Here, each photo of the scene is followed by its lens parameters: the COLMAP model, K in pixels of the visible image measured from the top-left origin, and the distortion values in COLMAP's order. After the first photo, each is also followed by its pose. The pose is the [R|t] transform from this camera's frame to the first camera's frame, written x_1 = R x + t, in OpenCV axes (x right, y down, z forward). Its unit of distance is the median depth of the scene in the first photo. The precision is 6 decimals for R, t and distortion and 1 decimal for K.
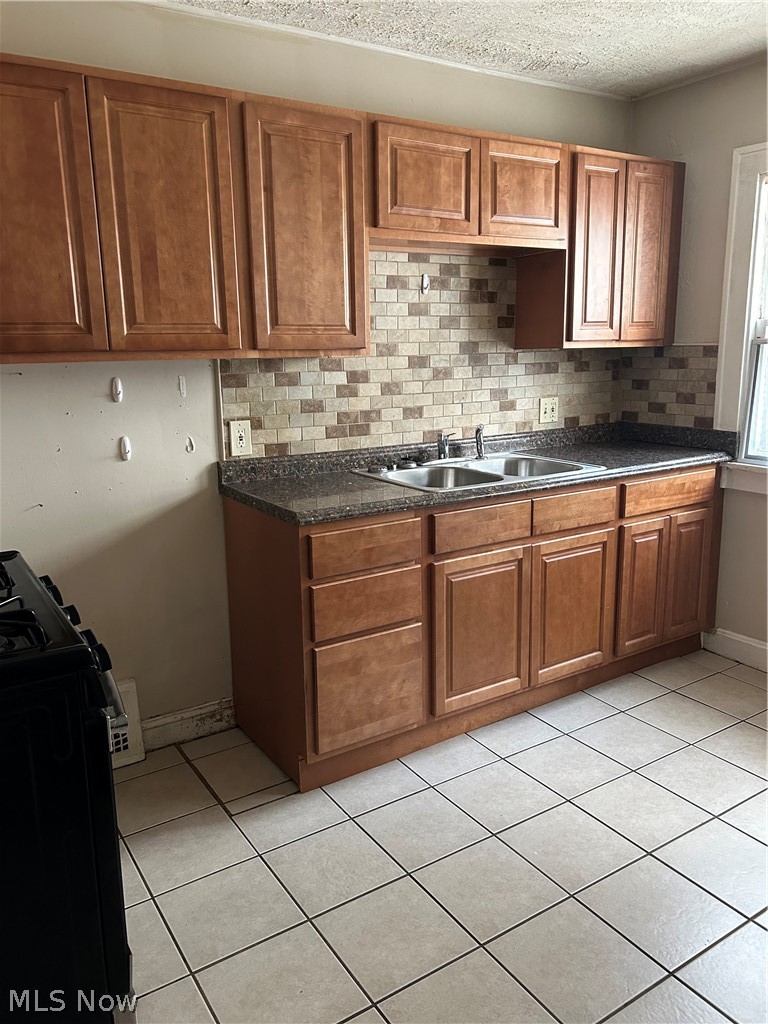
lens RADIAL K [[792.5, 0, 382.2], [0, 792.5, 512.9], [0, 0, 1]] dist [0.063897, -0.062055]
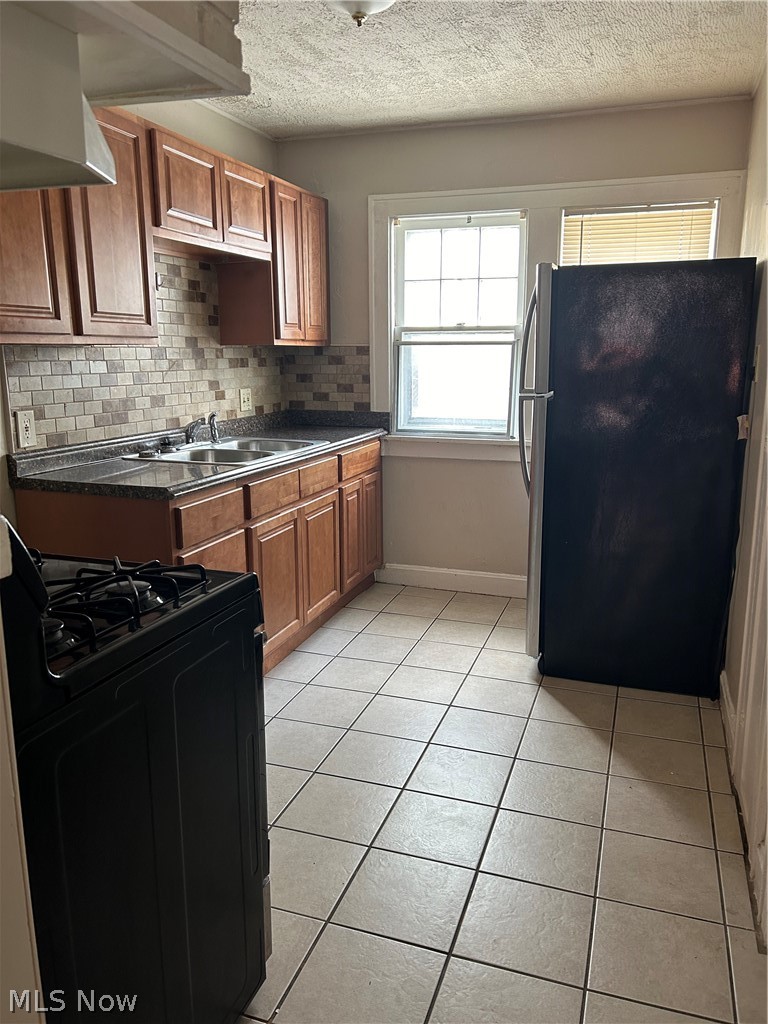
lens RADIAL K [[792.5, 0, 379.7], [0, 792.5, 522.1], [0, 0, 1]] dist [0.063897, -0.062055]
pose [[0.785012, -0.115922, 0.608538, -0.404062], [0.116807, 0.992413, 0.038367, 0.028336], [-0.608369, 0.040963, 0.792597, -0.023546]]
